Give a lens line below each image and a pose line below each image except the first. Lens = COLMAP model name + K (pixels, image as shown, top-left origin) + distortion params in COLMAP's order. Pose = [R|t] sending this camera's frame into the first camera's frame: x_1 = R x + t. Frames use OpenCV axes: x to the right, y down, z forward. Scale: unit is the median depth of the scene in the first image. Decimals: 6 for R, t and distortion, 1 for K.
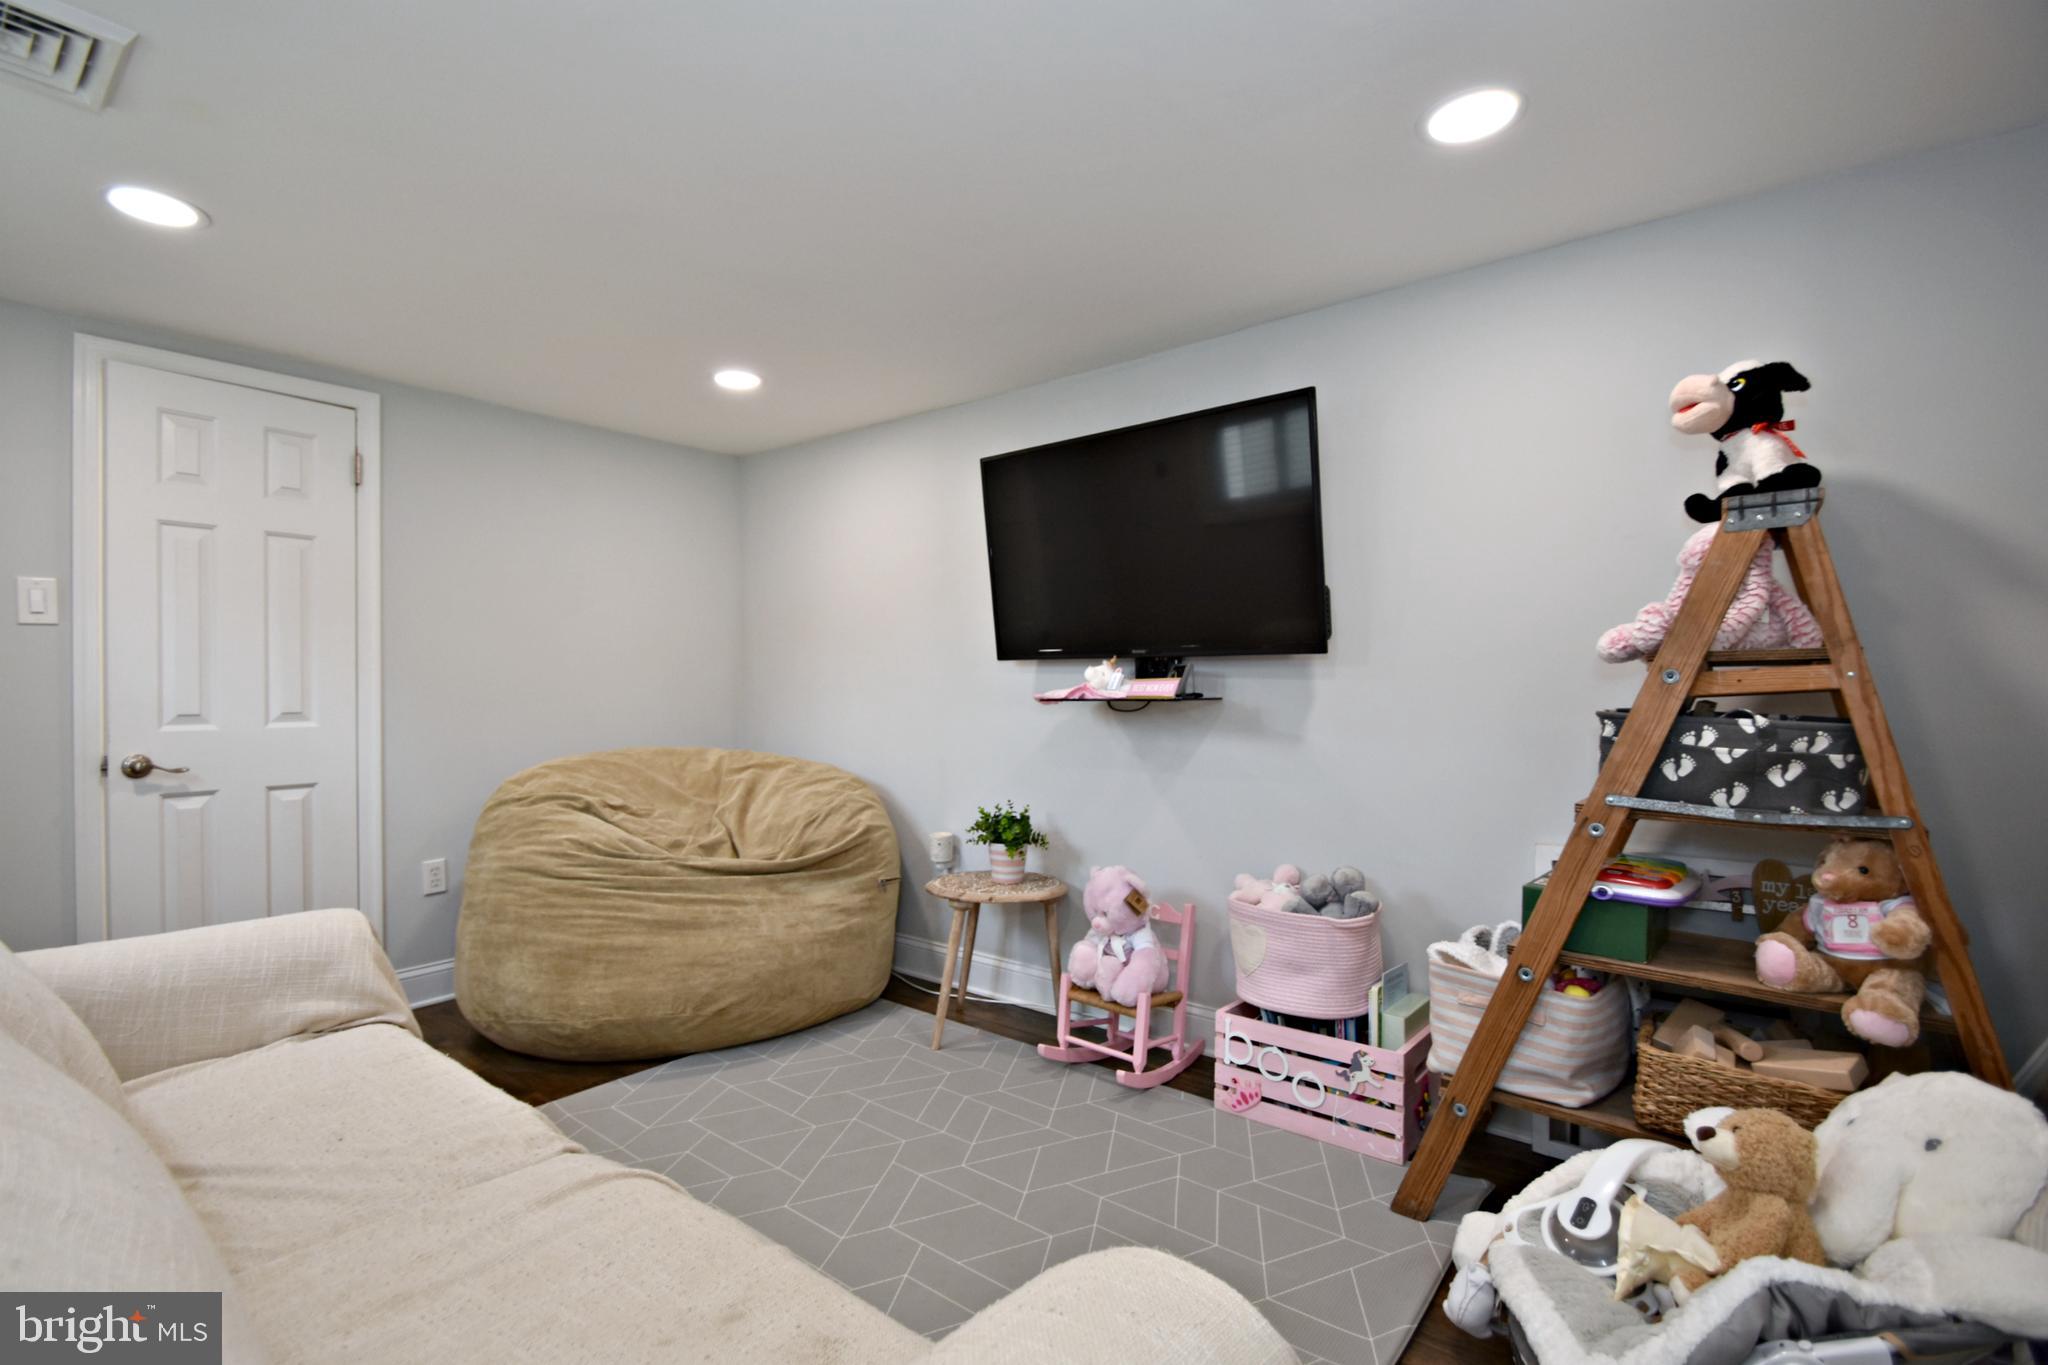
lens RADIAL K [[923.4, 0, 1024.0], [0, 923.4, 682.5], [0, 0, 1]] dist [0.001658, -0.000036]
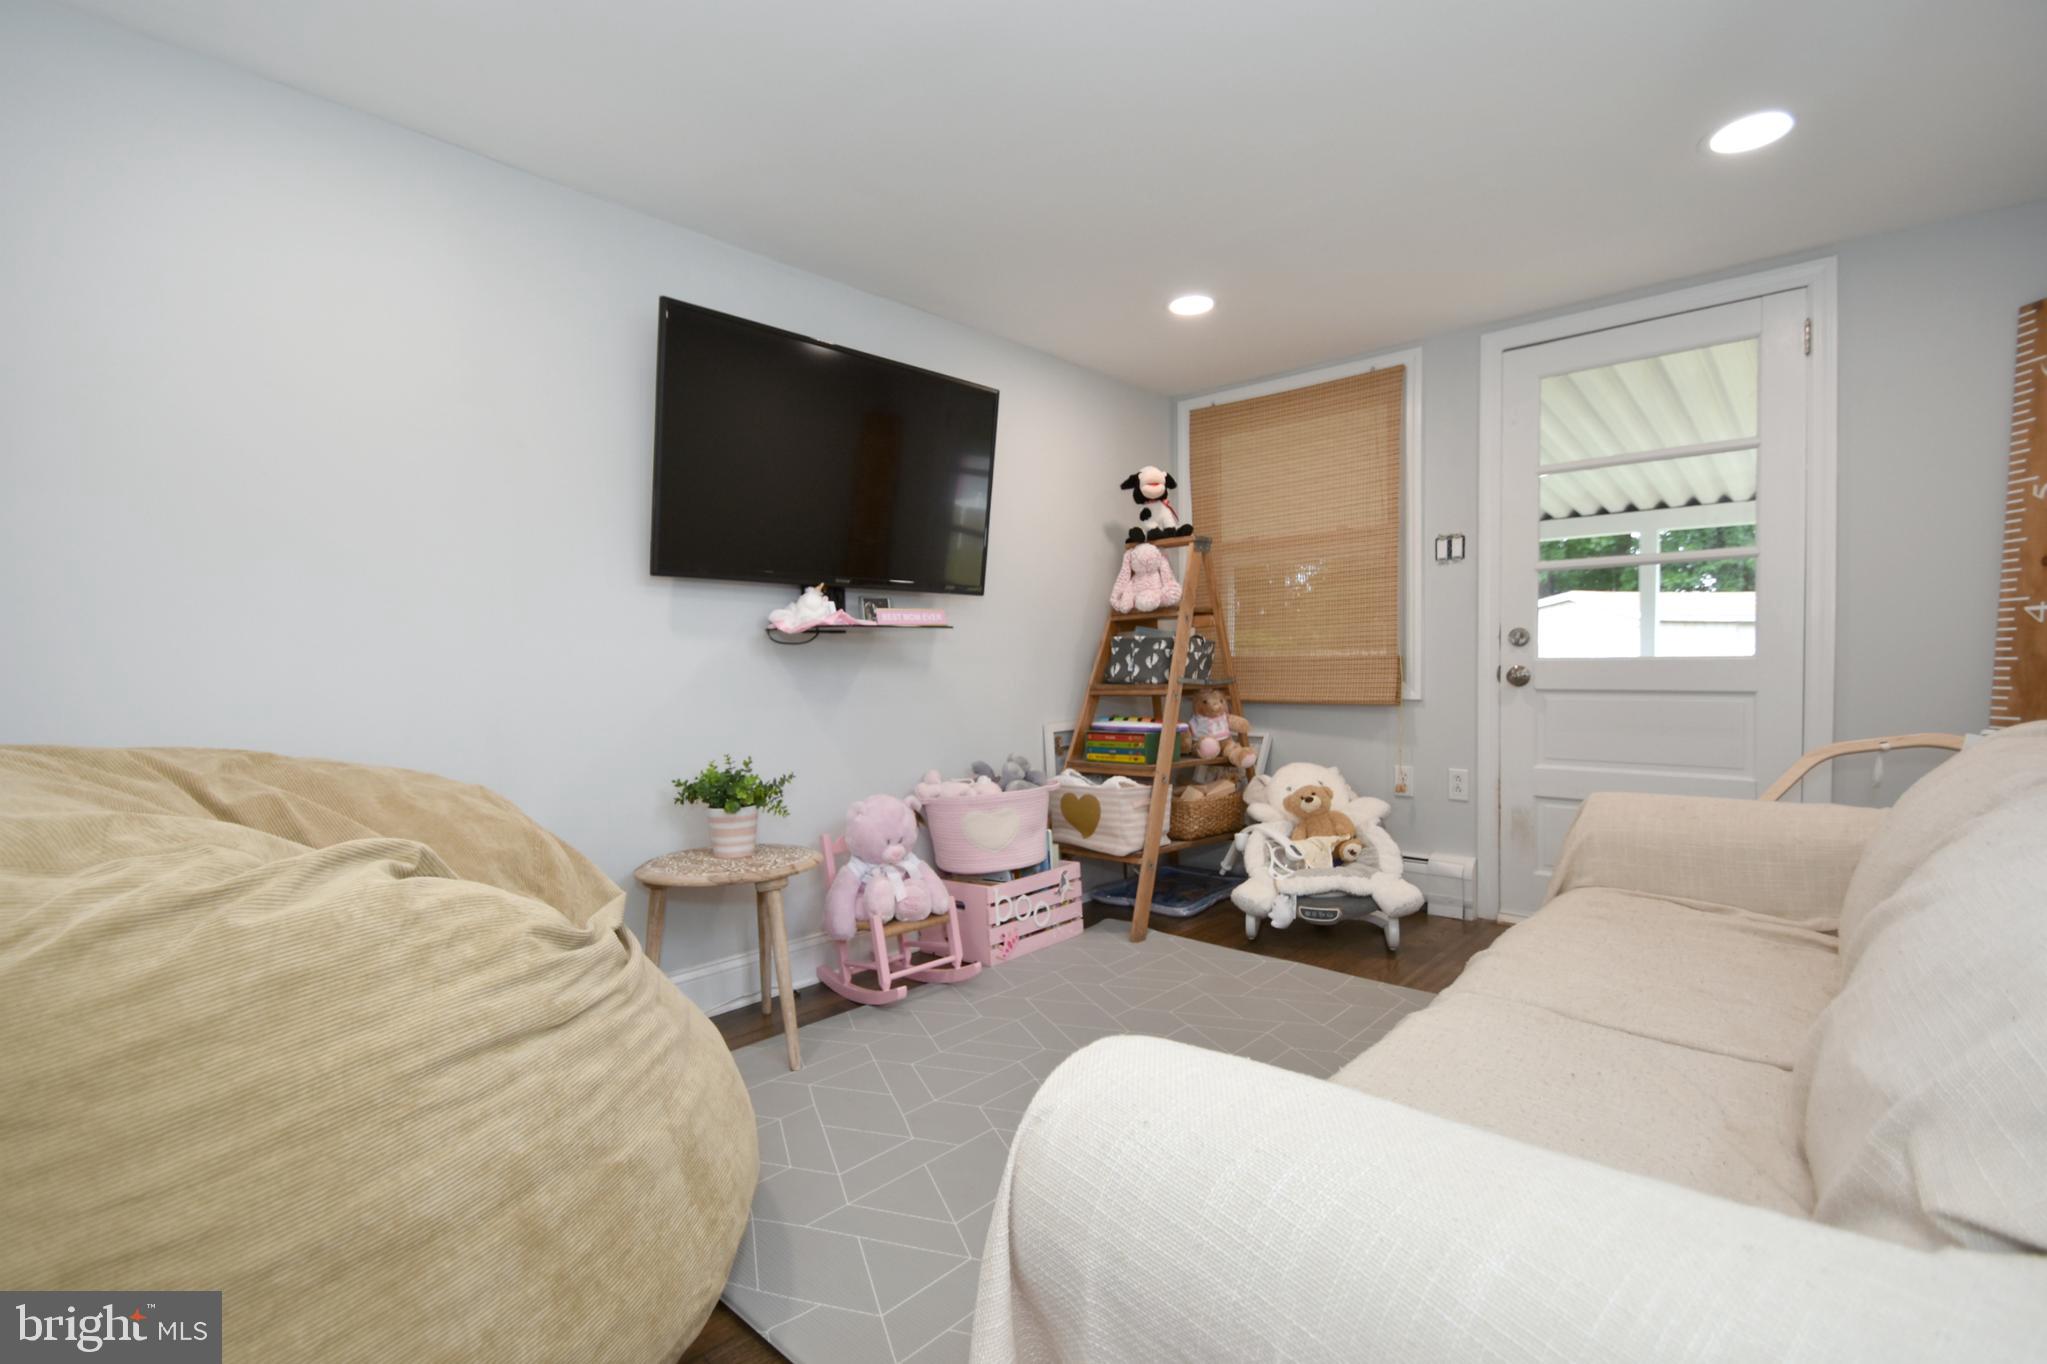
lens RADIAL K [[923.0, 0, 1023.5], [0, 923.0, 682.0], [0, 0, 1]] dist [0.001658, -0.000036]
pose [[0.075662, -0.020190, 0.996929, -0.934393], [0.008766, 0.999770, 0.019582, 0.062084], [-0.997095, 0.007257, 0.075822, 0.819884]]
